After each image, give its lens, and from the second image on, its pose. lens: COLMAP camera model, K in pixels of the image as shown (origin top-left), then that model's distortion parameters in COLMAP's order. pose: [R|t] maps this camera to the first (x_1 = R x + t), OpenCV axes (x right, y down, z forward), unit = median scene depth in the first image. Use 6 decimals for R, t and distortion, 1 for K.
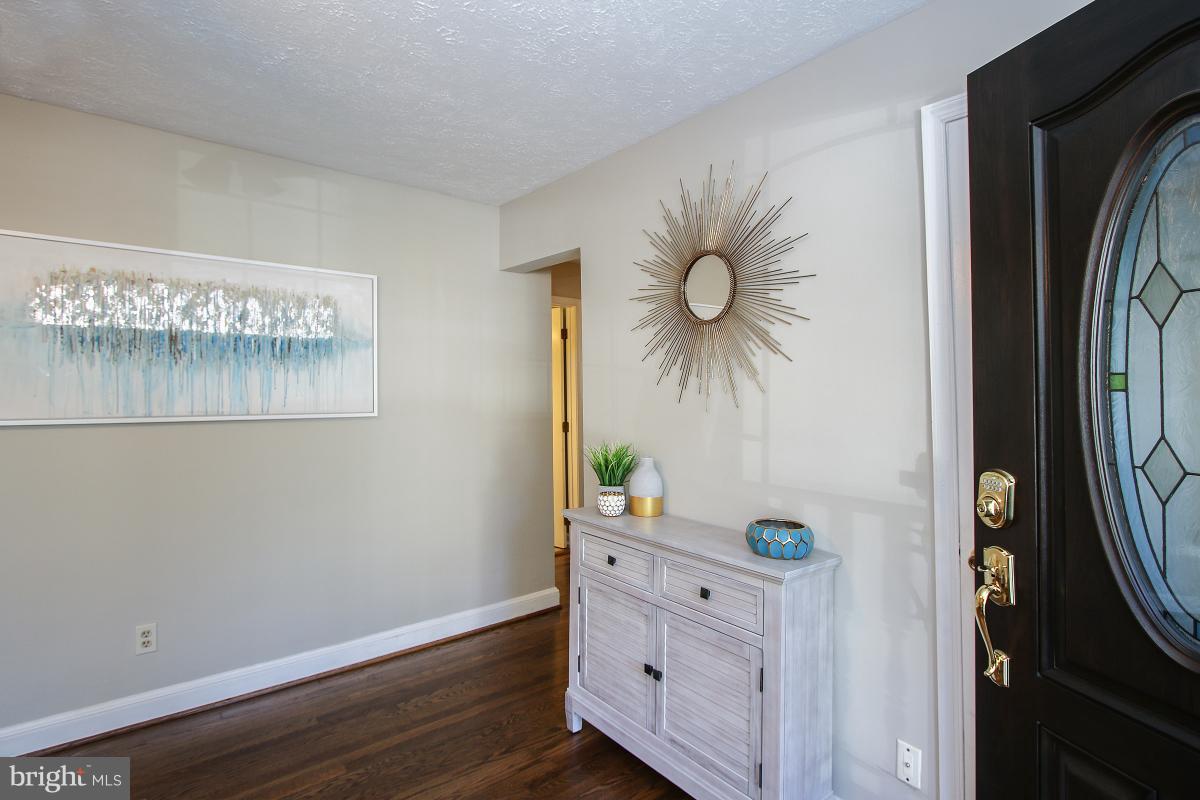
lens RADIAL K [[627.5, 0, 598.0], [0, 627.5, 360.0], [0, 0, 1]] dist [-0.003694, -0.000430]
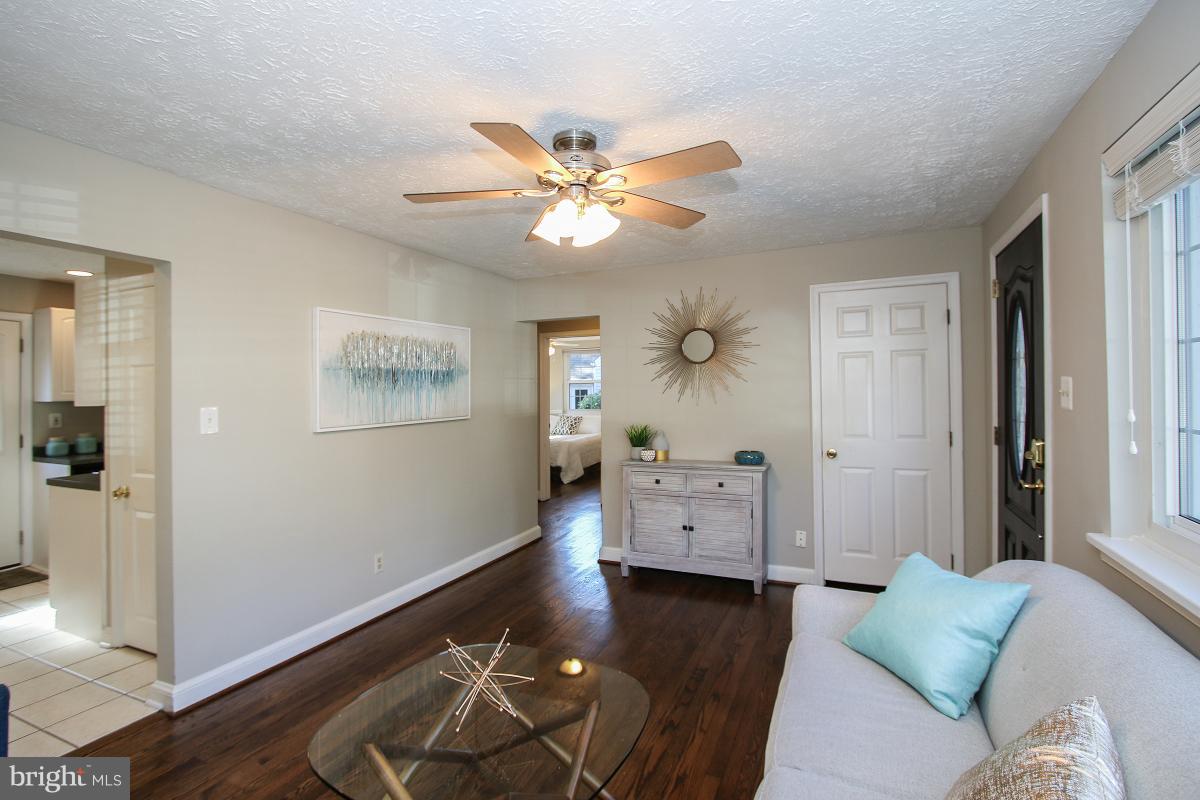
lens RADIAL K [[559.6, 0, 589.3], [0, 559.6, 386.1], [0, 0, 1]] dist [-0.004319, -0.000471]
pose [[0.920932, -0.023932, 0.388988, -0.794407], [0.010697, 0.999289, 0.036153, -0.048588], [-0.389576, -0.029133, 0.920533, -0.508126]]
